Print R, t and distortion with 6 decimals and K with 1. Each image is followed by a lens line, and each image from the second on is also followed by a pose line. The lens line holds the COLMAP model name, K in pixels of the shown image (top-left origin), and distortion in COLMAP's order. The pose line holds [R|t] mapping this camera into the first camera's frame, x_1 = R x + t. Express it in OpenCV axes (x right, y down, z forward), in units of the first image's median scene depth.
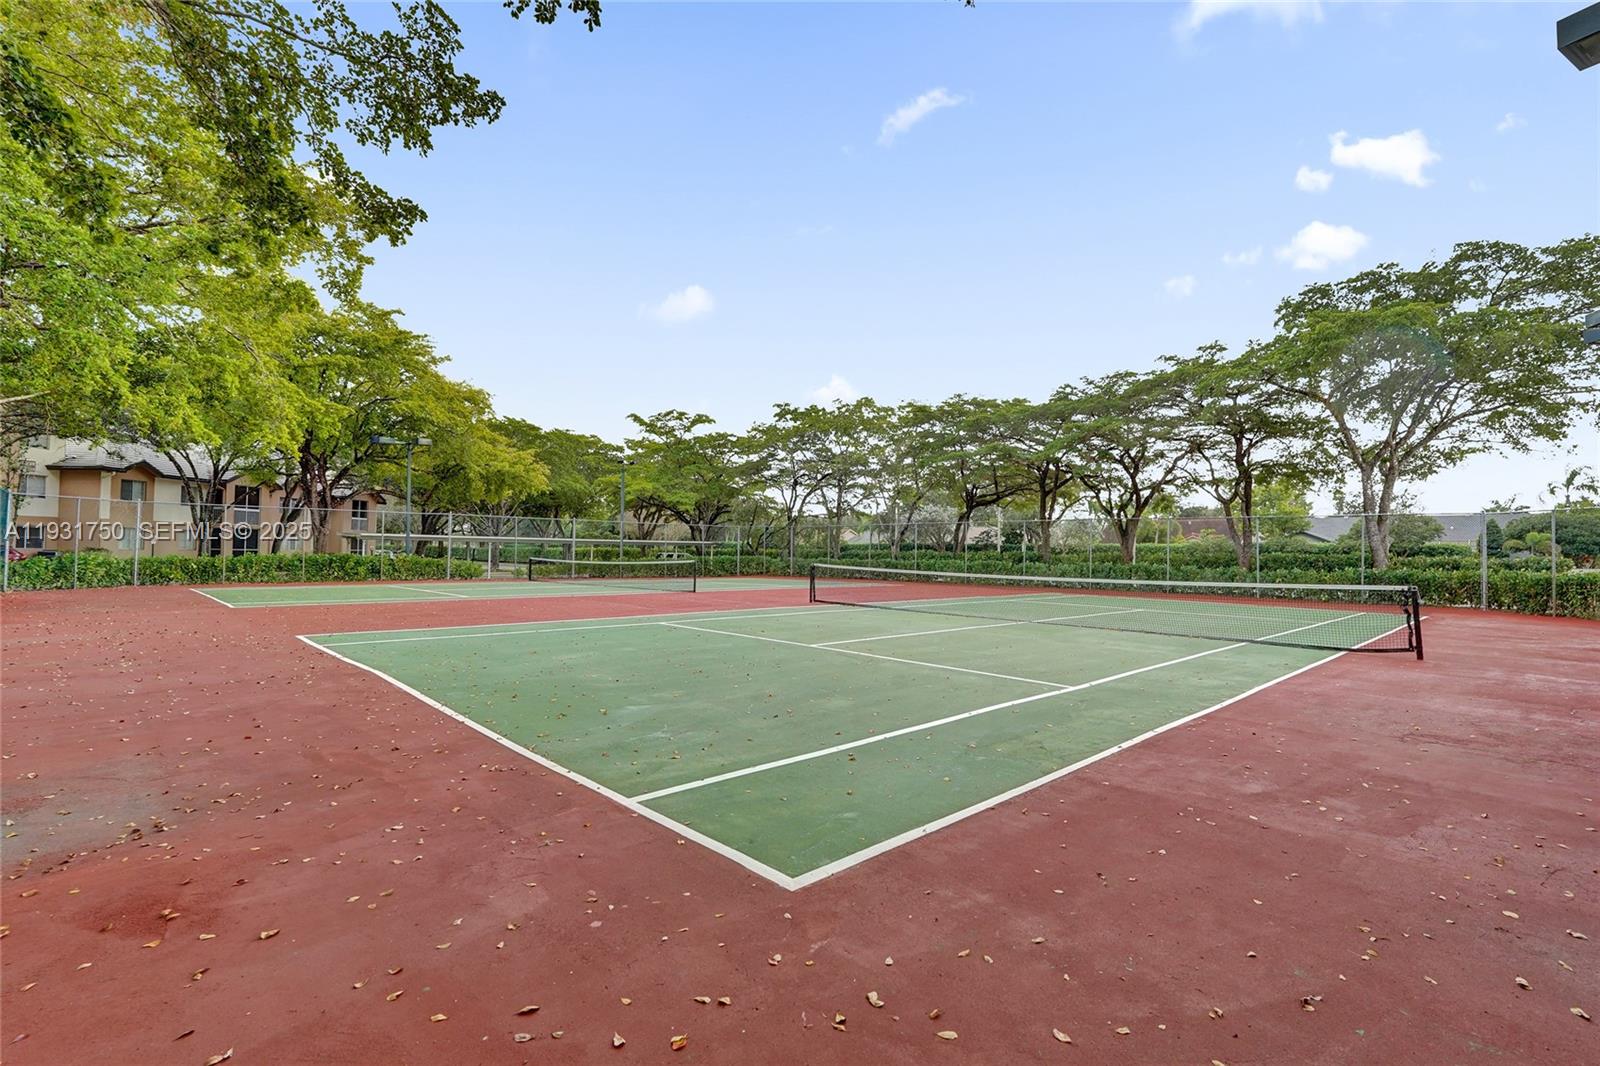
lens RADIAL K [[729.8, 0, 800.2], [0, 729.8, 537.5], [0, 0, 1]] dist [0.003831, 0.000111]
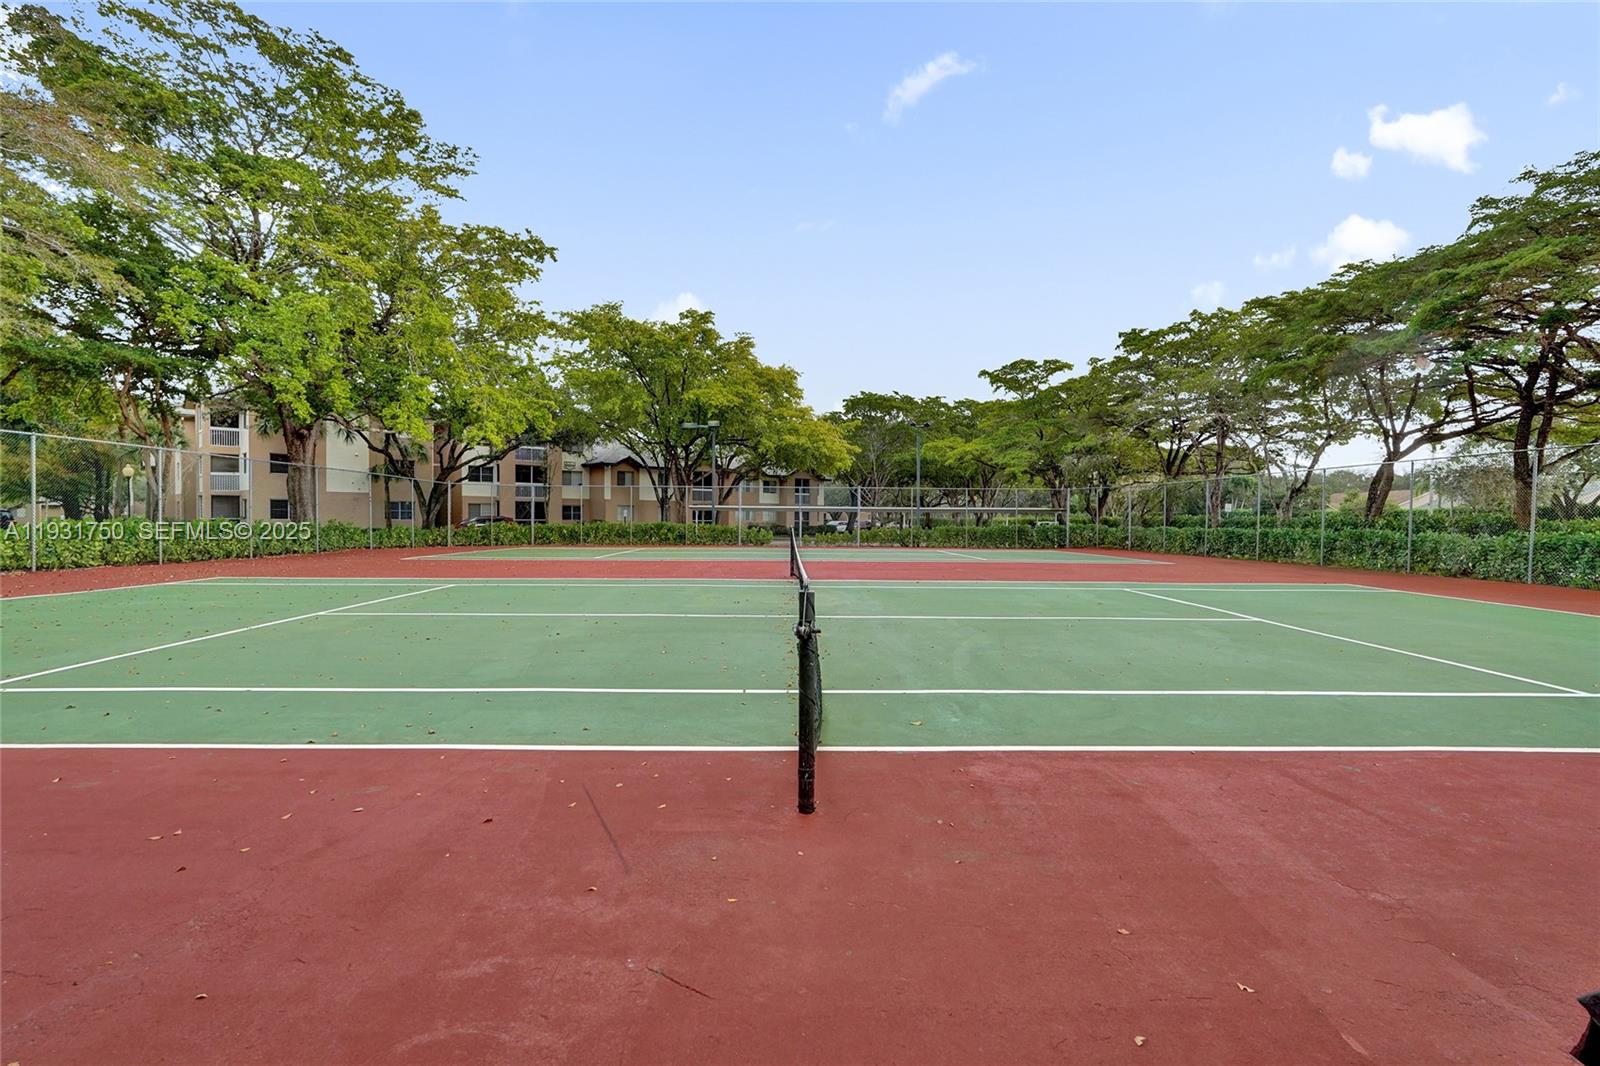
lens RADIAL K [[729.8, 0, 801.3], [0, 729.8, 531.5], [0, 0, 1]] dist [0.003831, 0.000111]
pose [[0.730663, 0.004624, -0.682722, 0.280794], [0.016095, 0.999583, 0.023995, 0.008727], [0.682548, -0.028520, 0.730284, 0.198806]]
